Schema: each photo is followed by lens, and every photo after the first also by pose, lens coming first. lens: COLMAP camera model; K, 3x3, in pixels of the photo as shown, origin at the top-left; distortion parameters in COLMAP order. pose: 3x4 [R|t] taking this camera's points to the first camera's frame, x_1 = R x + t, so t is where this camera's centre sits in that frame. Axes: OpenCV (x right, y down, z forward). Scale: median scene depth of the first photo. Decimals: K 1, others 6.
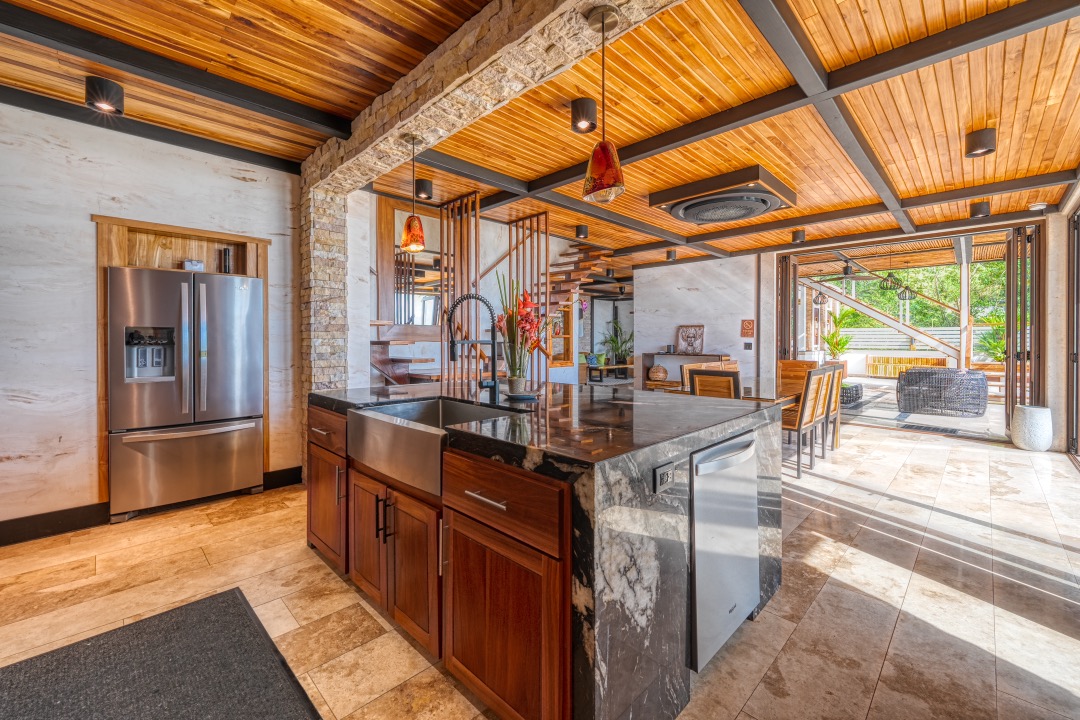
lens RADIAL K [[442.1, 0, 540.0], [0, 442.1, 360.0], [0, 0, 1]] dist [-0.000231, -0.000115]
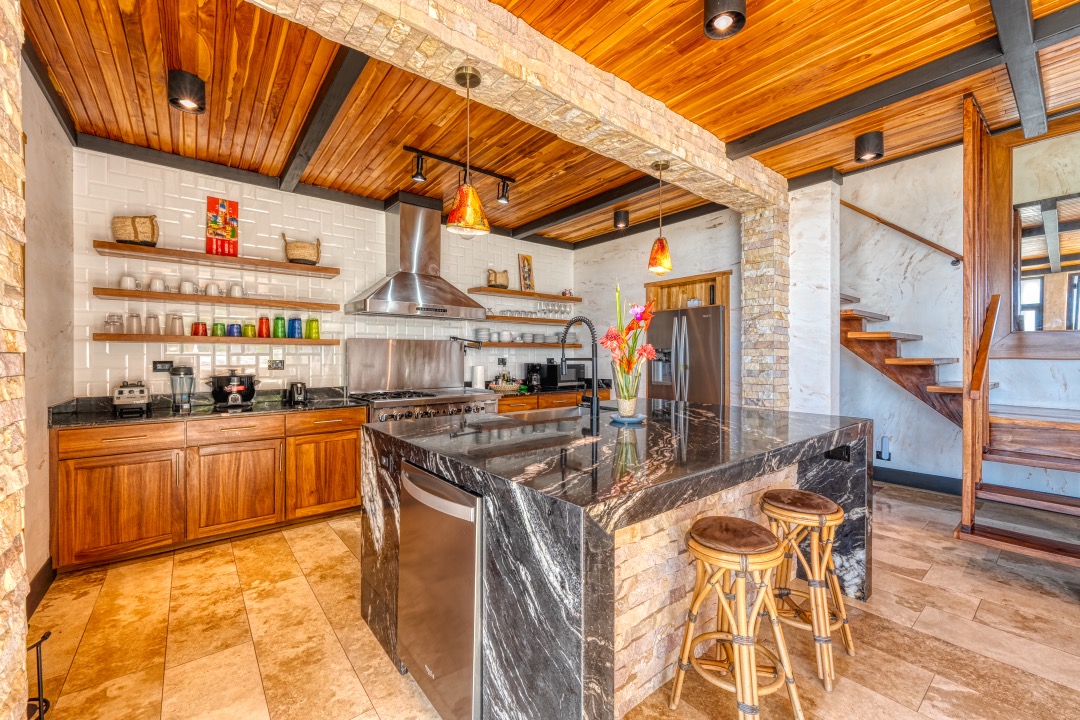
lens RADIAL K [[442.1, 0, 540.0], [0, 442.1, 360.0], [0, 0, 1]] dist [-0.000231, -0.000115]
pose [[-0.108100, 0.010256, -0.994087, 0.574146], [-0.040162, 0.999085, 0.014675, -0.034580], [0.993328, 0.041511, -0.107589, 0.628649]]
